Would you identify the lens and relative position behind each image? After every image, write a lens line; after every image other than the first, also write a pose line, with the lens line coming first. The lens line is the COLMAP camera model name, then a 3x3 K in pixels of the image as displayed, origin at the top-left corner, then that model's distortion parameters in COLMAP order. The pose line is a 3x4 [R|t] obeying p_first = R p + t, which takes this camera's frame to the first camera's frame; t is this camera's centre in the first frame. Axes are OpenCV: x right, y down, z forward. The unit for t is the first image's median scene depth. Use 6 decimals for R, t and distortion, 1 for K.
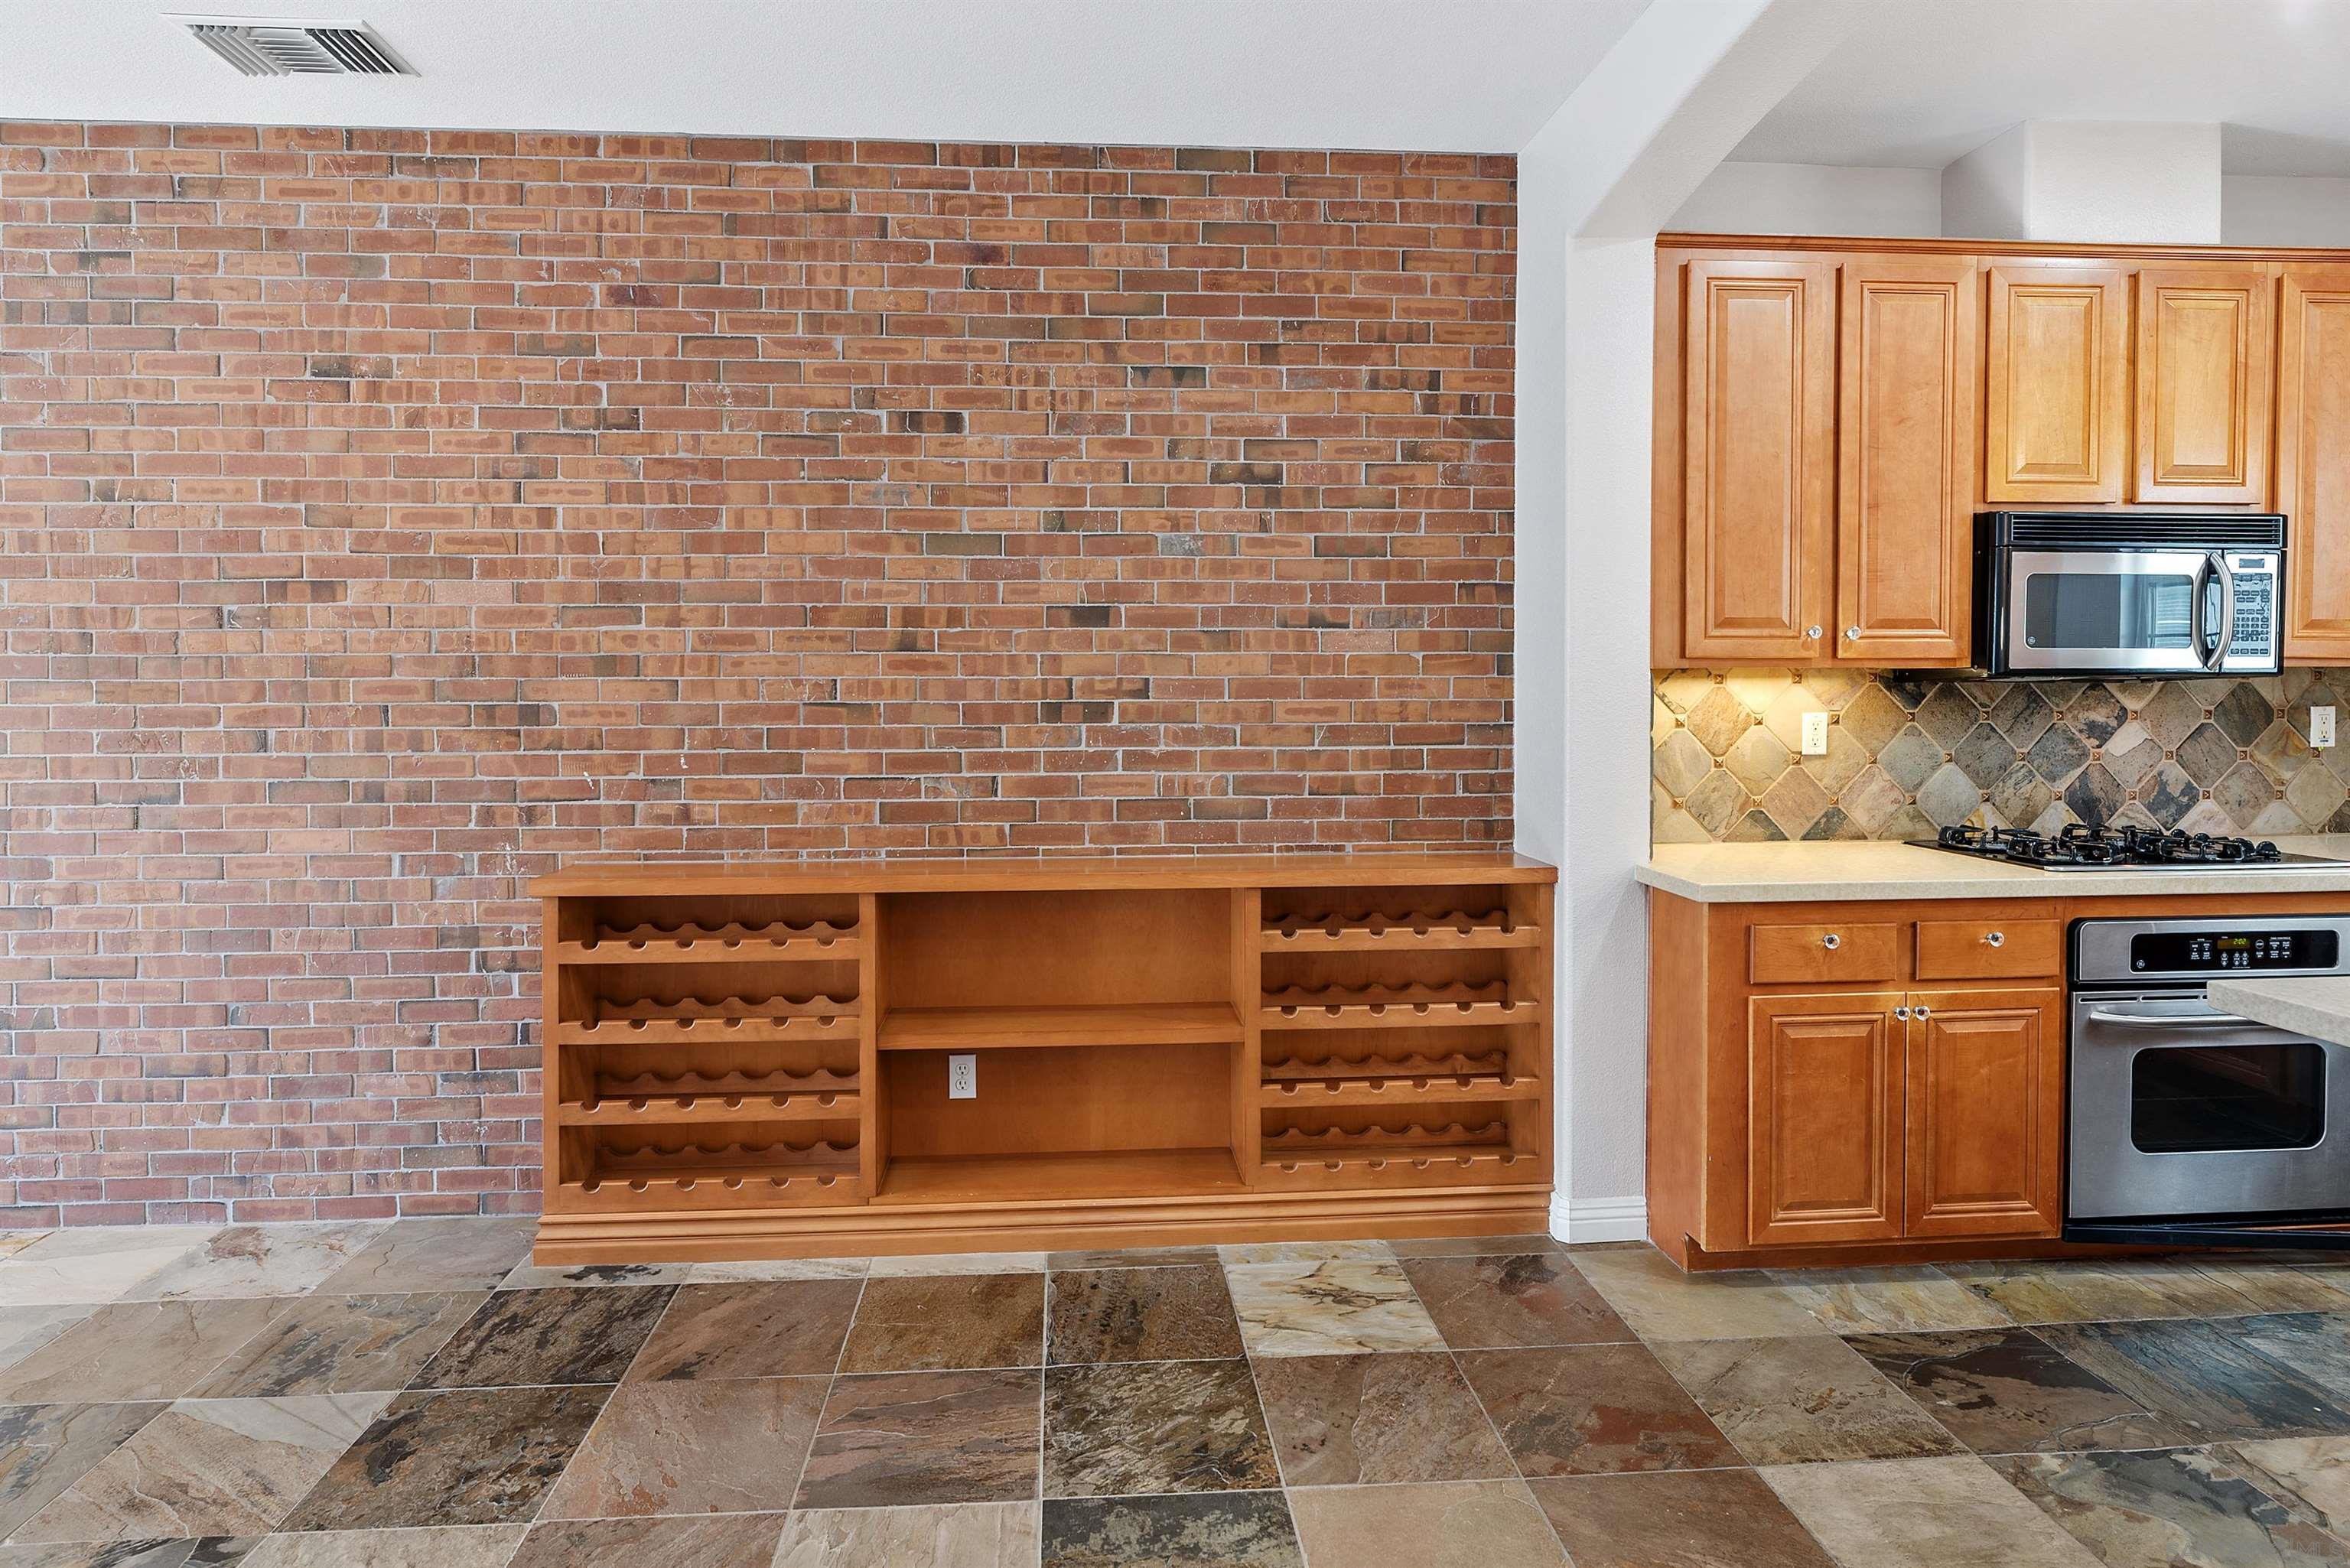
lens RADIAL K [[1278.8, 0, 1171.6], [0, 1278.8, 715.8], [0, 0, 1]] dist [-0.006716, 0.000605]
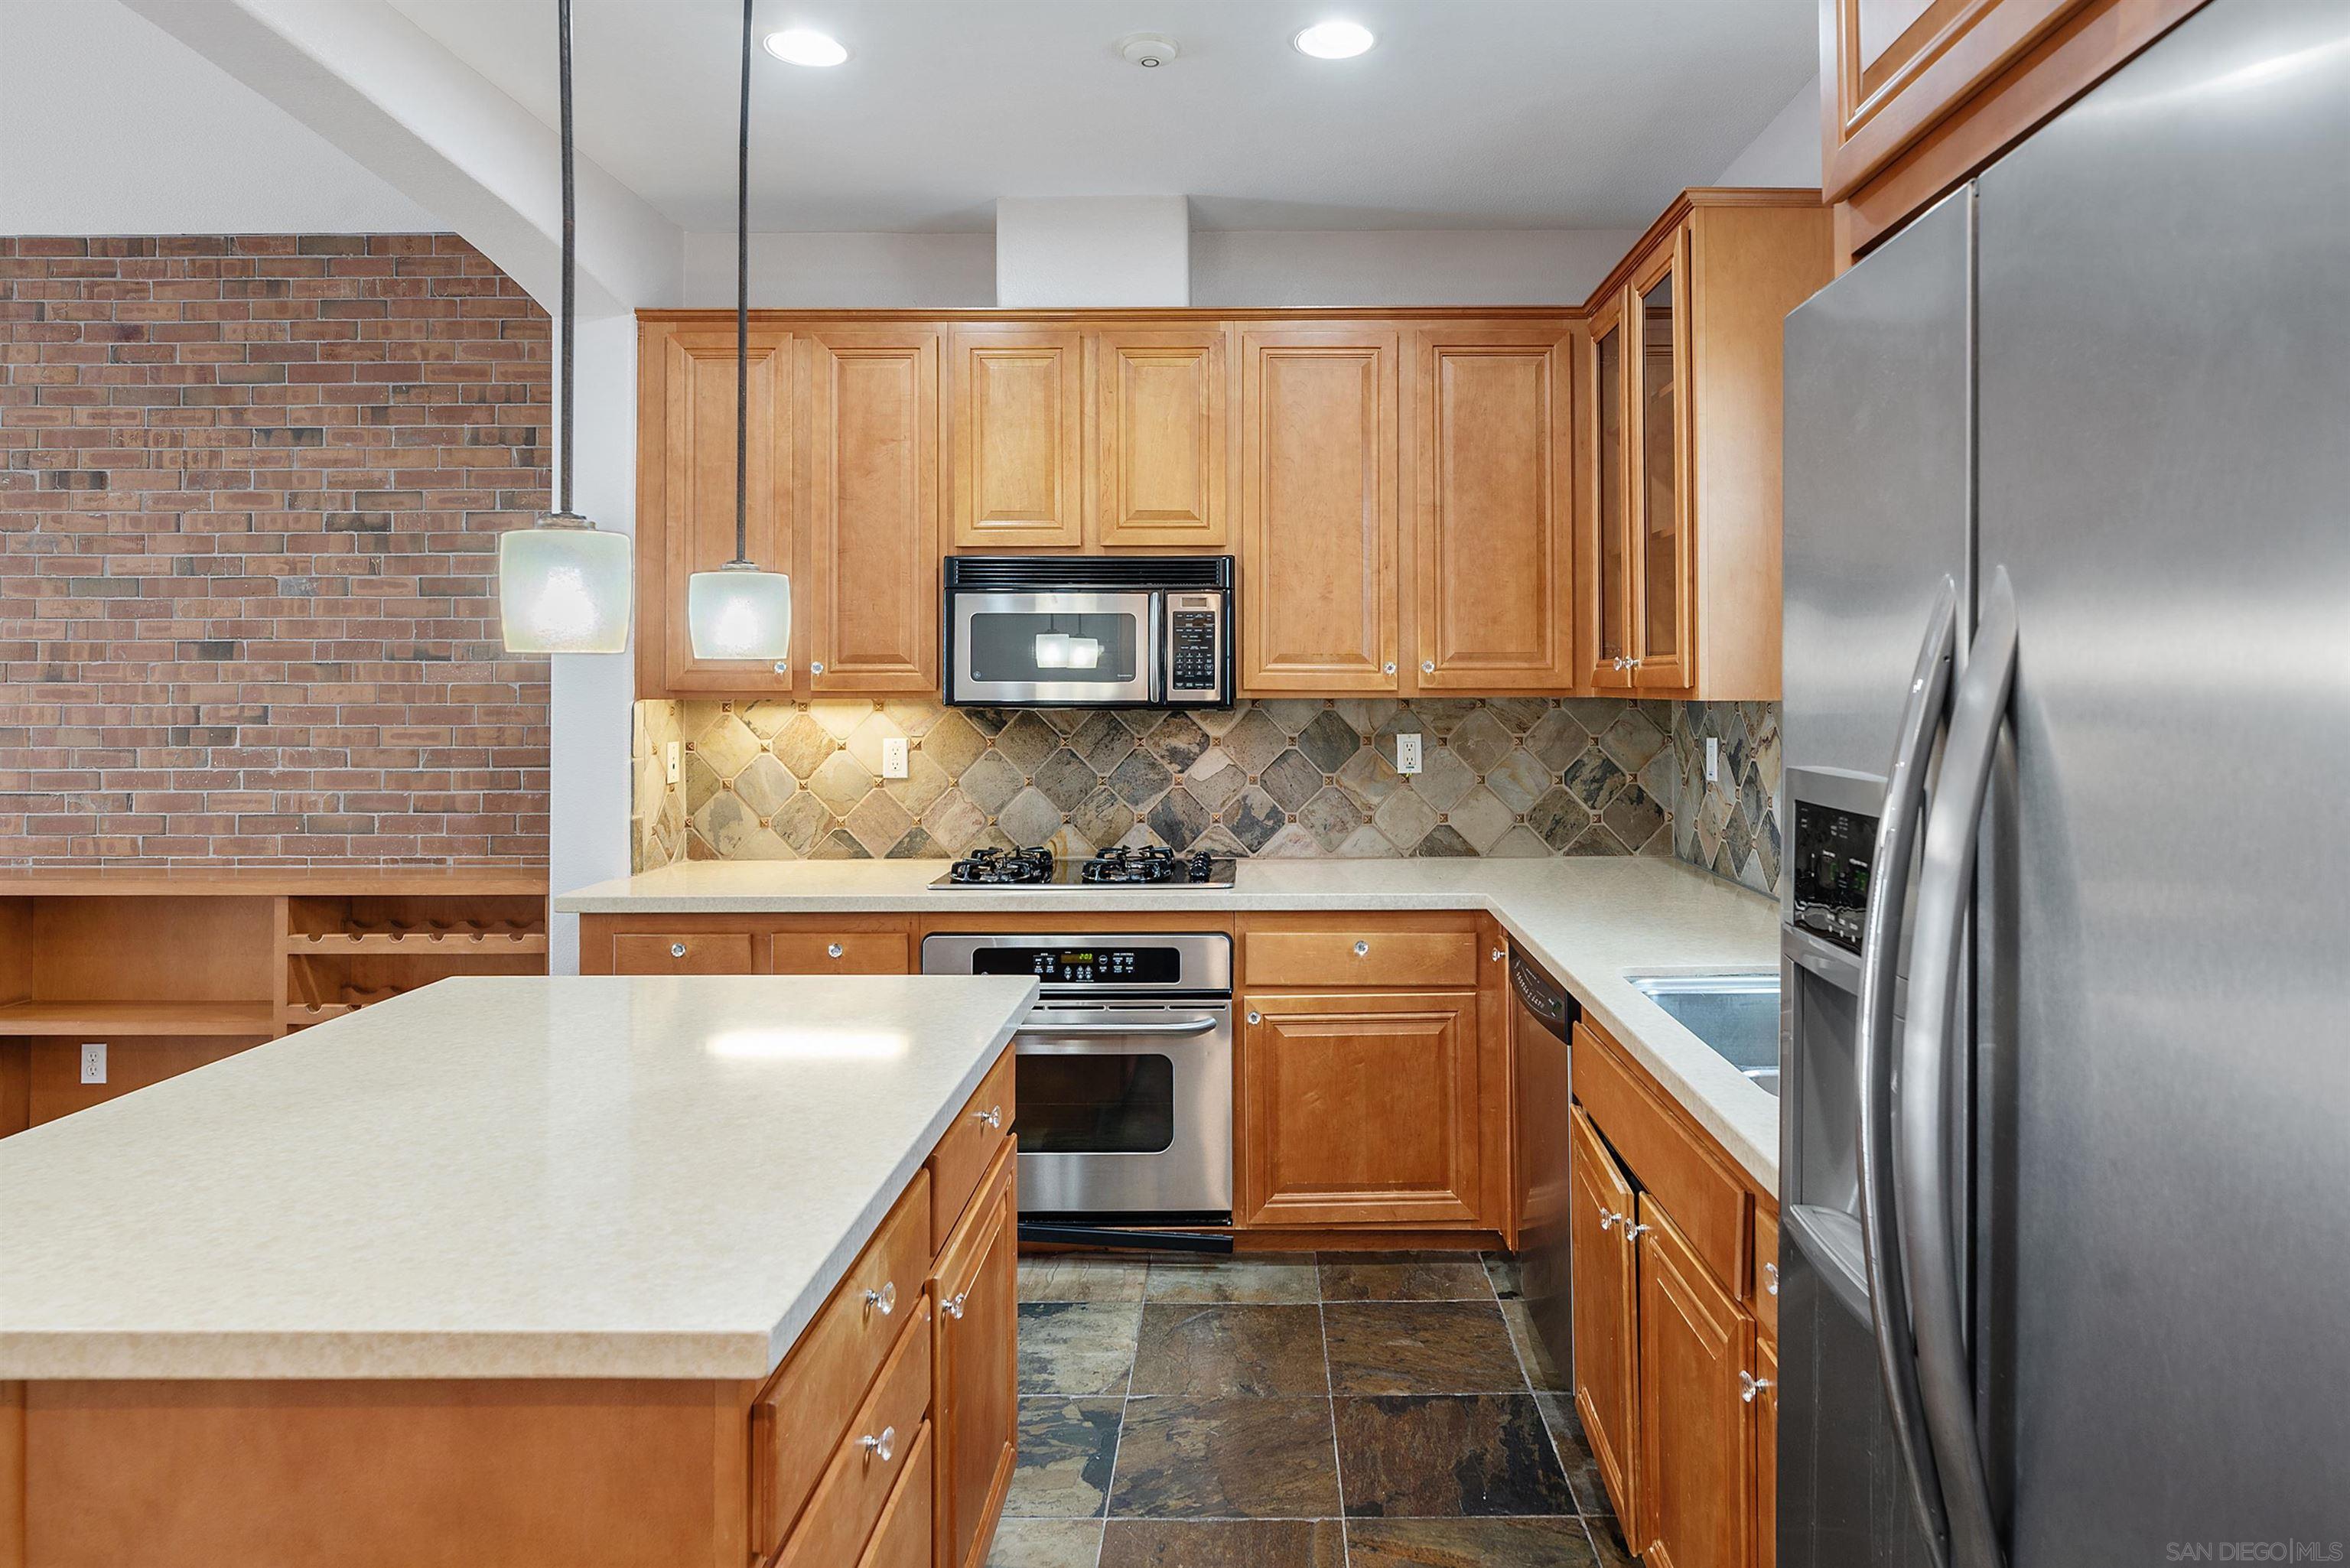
lens RADIAL K [[1405.6, 0, 1275.5], [0, 1405.6, 661.7], [0, 0, 1]] dist [-0.002970, -0.000450]
pose [[0.997634, -0.000087, -0.068755, 0.942562], [-0.002712, 0.999171, -0.040622, -0.020740], [0.068701, 0.040713, 0.996806, -0.158863]]
